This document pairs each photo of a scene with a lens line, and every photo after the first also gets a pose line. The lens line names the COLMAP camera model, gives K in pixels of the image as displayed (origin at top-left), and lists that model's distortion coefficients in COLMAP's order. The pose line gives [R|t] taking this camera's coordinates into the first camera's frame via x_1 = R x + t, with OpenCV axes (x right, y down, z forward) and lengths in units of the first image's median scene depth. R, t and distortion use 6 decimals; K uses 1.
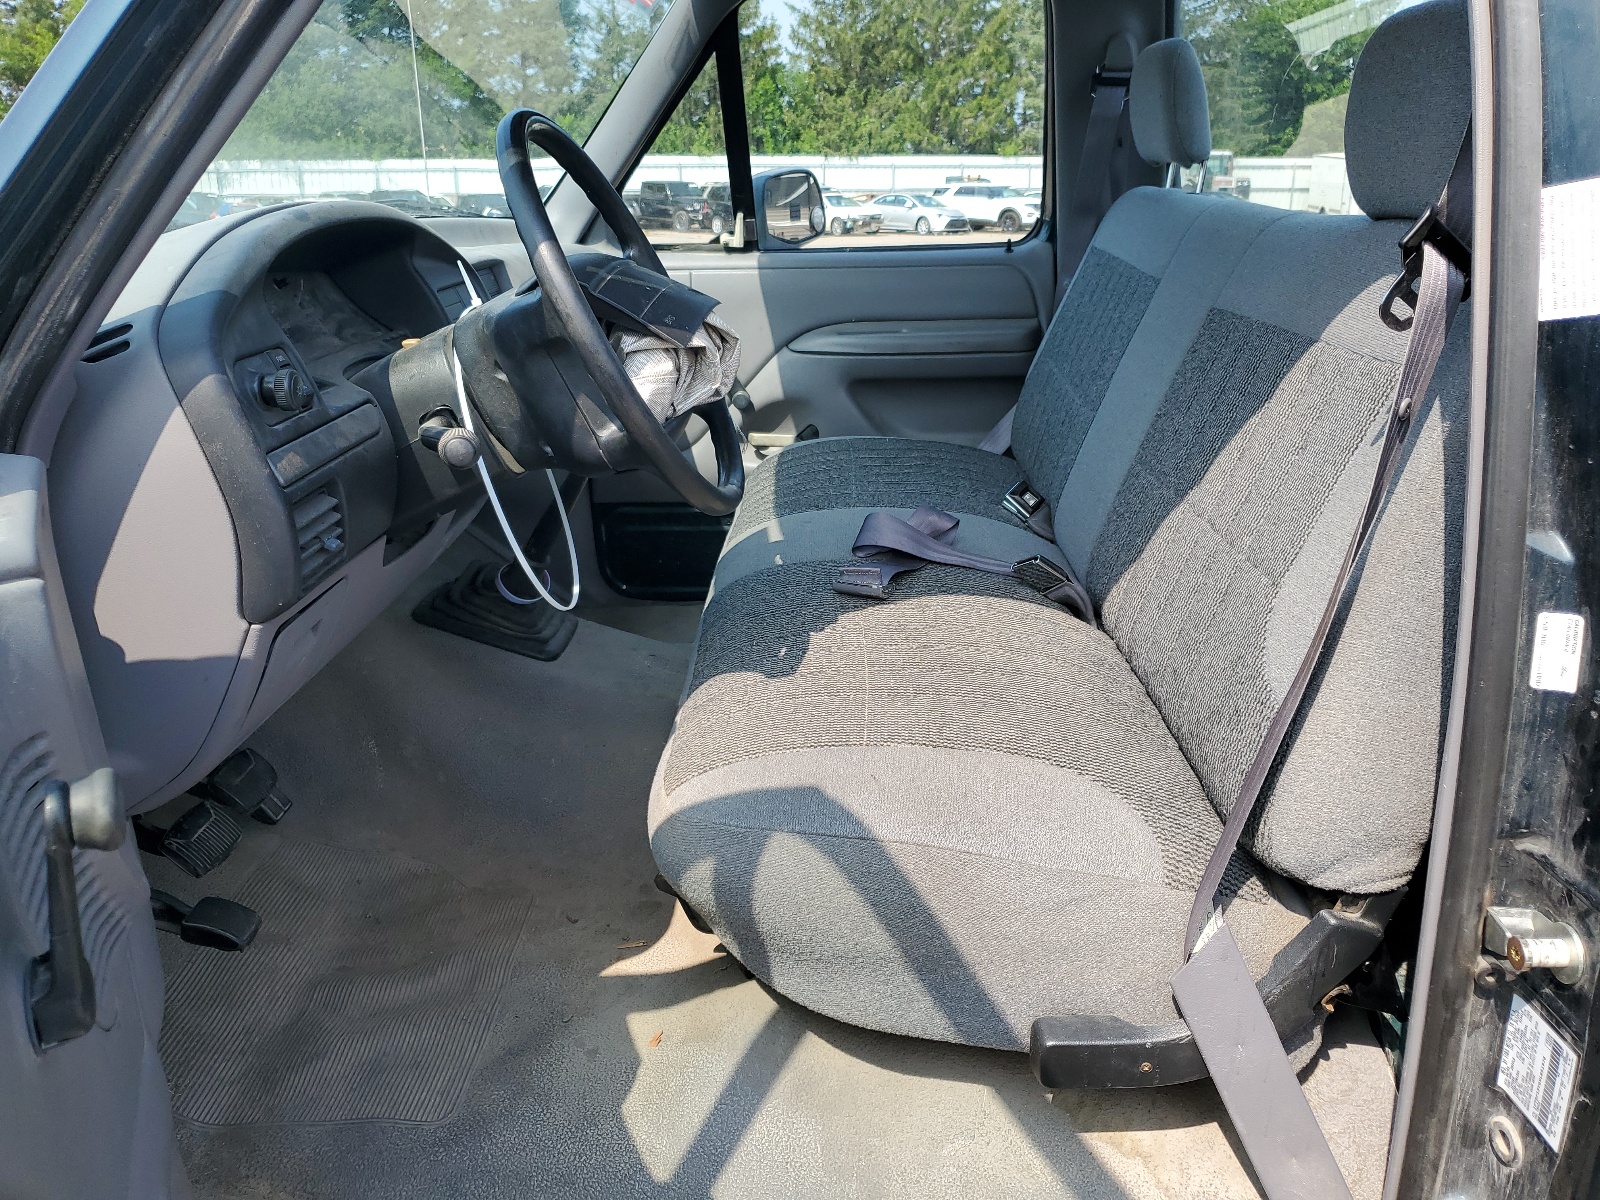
lens RADIAL K [[1258.8, 0, 805.2], [0, 1258.8, 603.6], [0, 0, 1]] dist [0.008518, 0.005924]
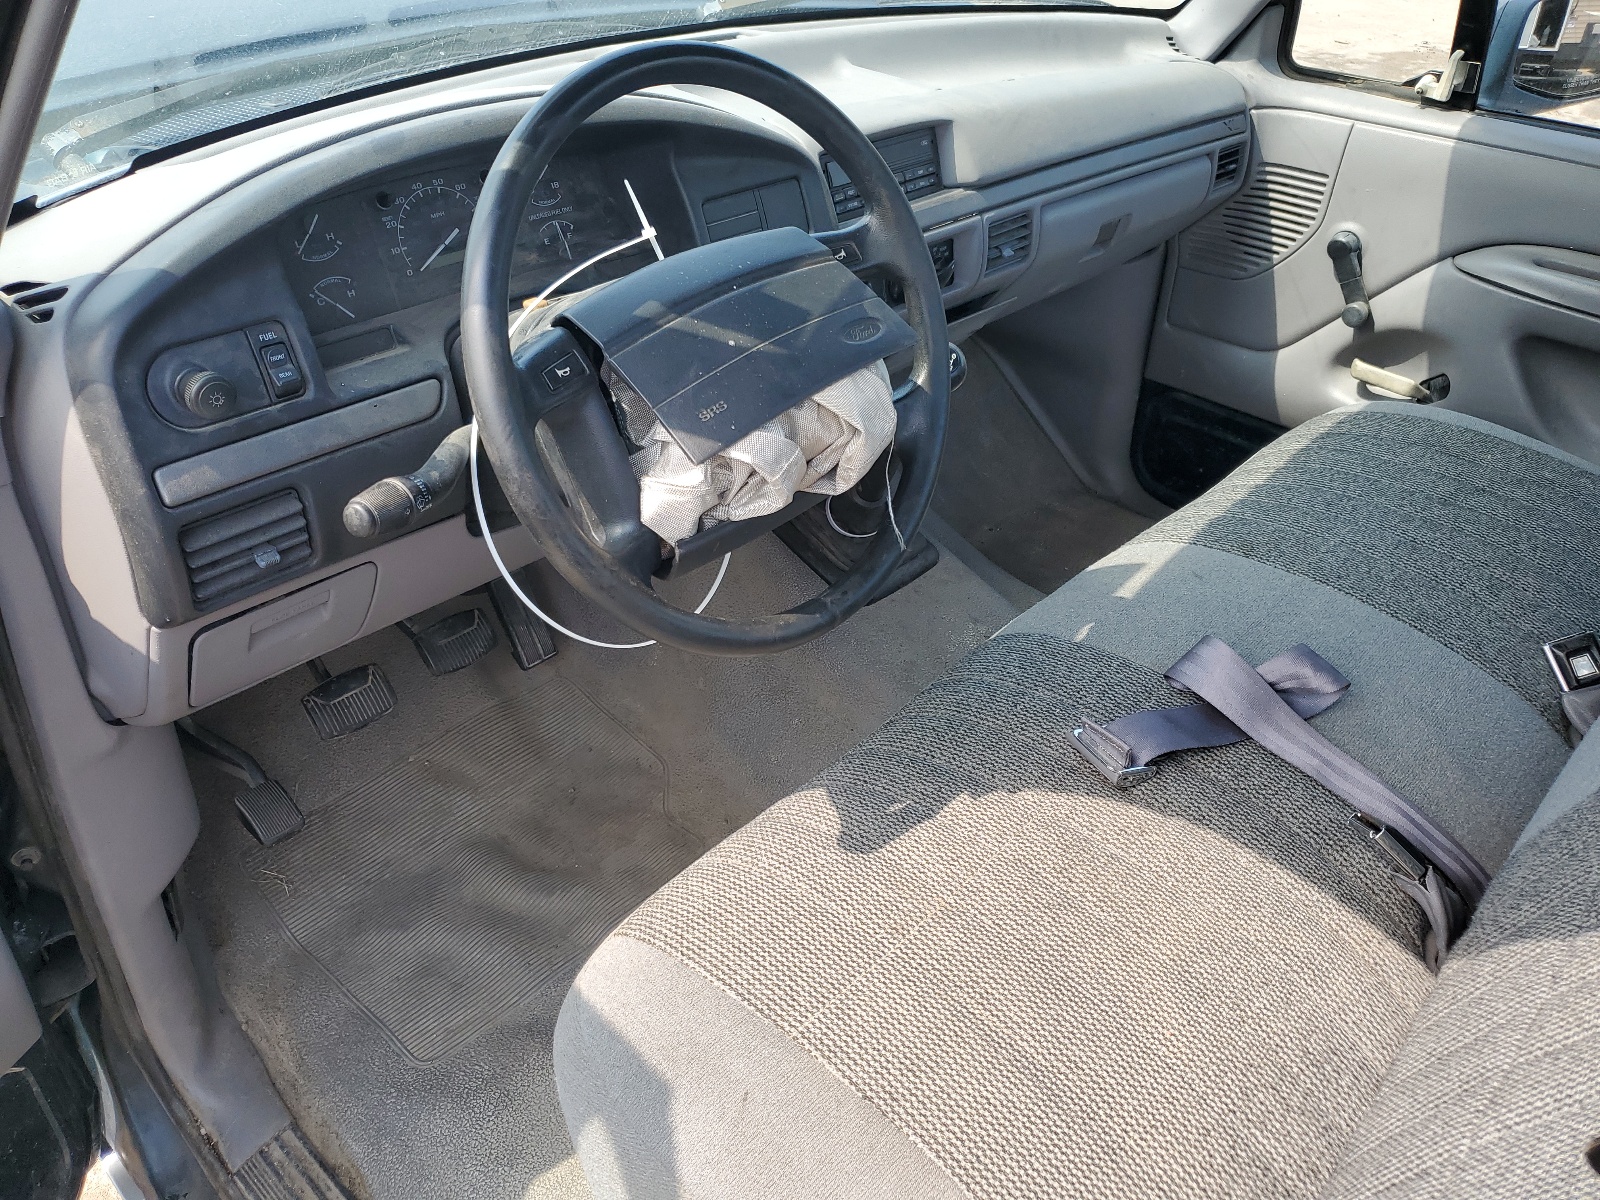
lens RADIAL K [[1258.8, 0, 797.1], [0, 1258.8, 591.3], [0, 0, 1]] dist [0.008518, 0.005924]
pose [[0.759374, 0.407572, -0.507185, 0.142947], [-0.274786, 0.907462, 0.317814, -0.162085], [0.589783, -0.101973, 0.801098, 0.203688]]
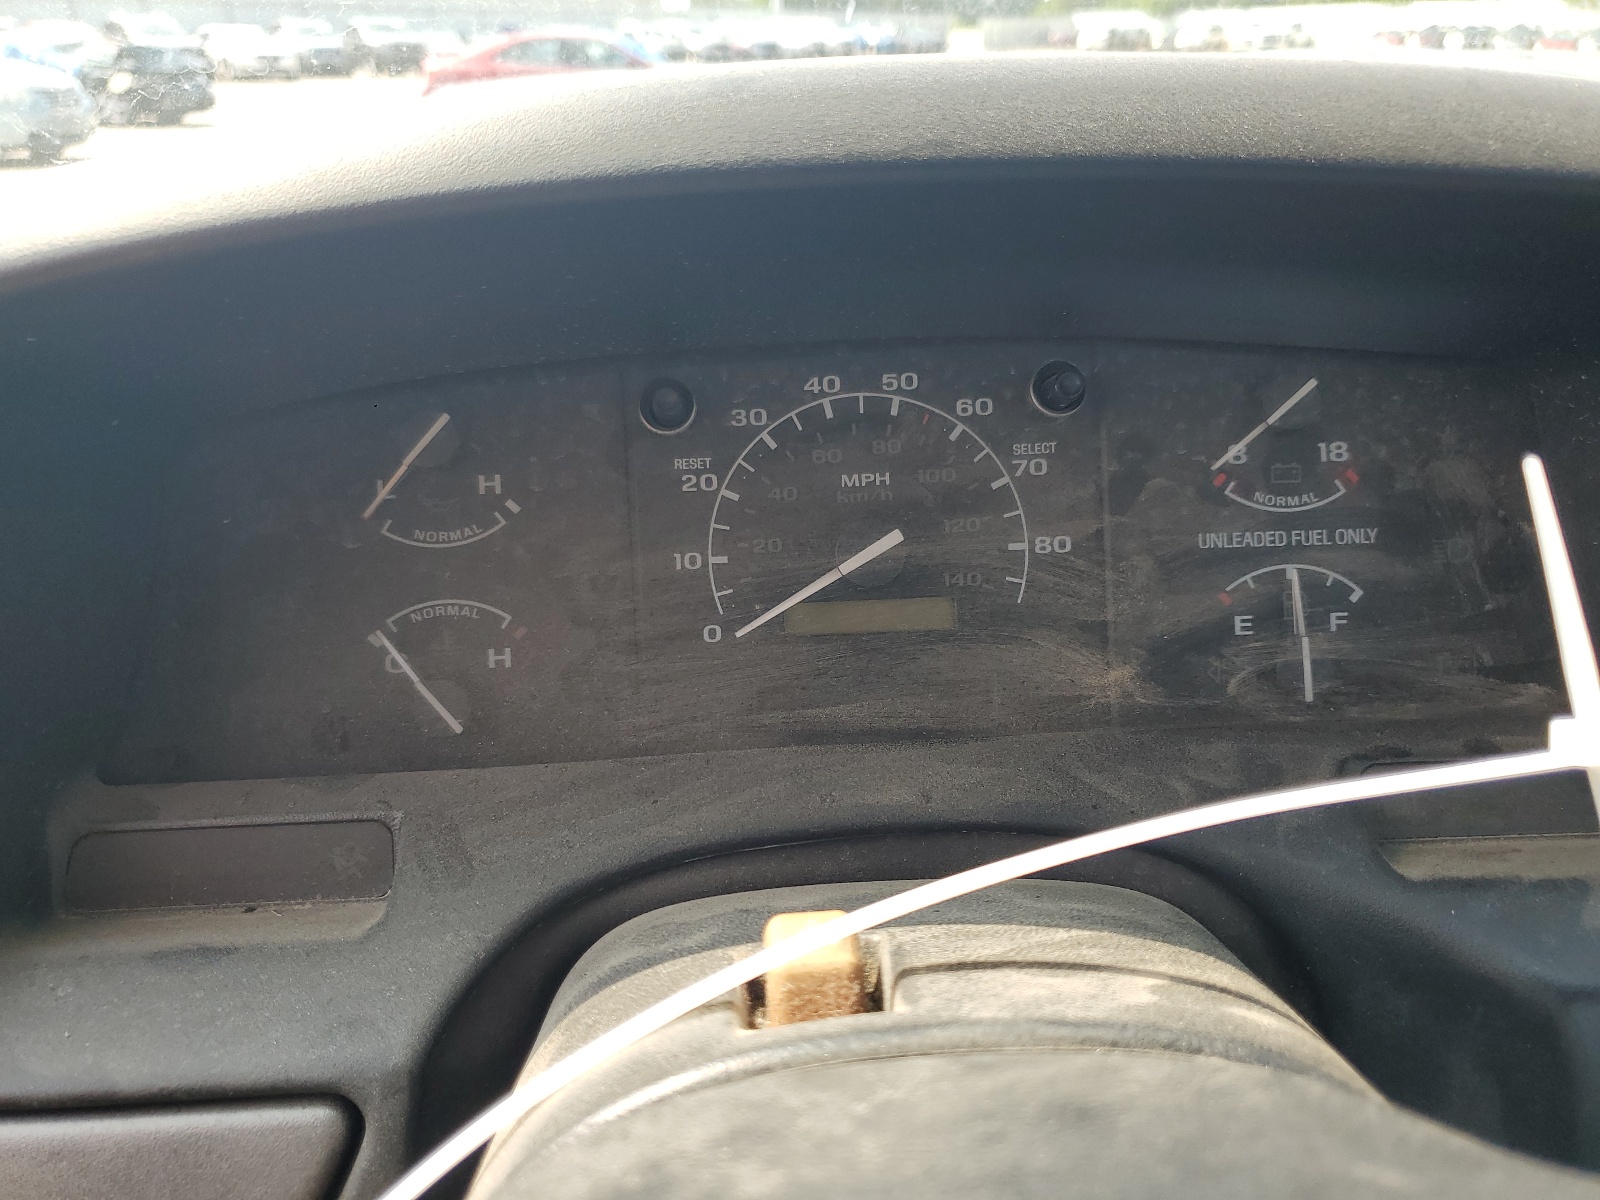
lens RADIAL K [[1258.8, 0, 800.6], [0, 1258.8, 600.8], [0, 0, 1]] dist [0.008518, 0.005924]
pose [[0.050463, 0.414185, -0.908793, -0.056398], [-0.300951, 0.873963, 0.381599, -0.148739], [0.952304, 0.254245, 0.168752, 0.422894]]
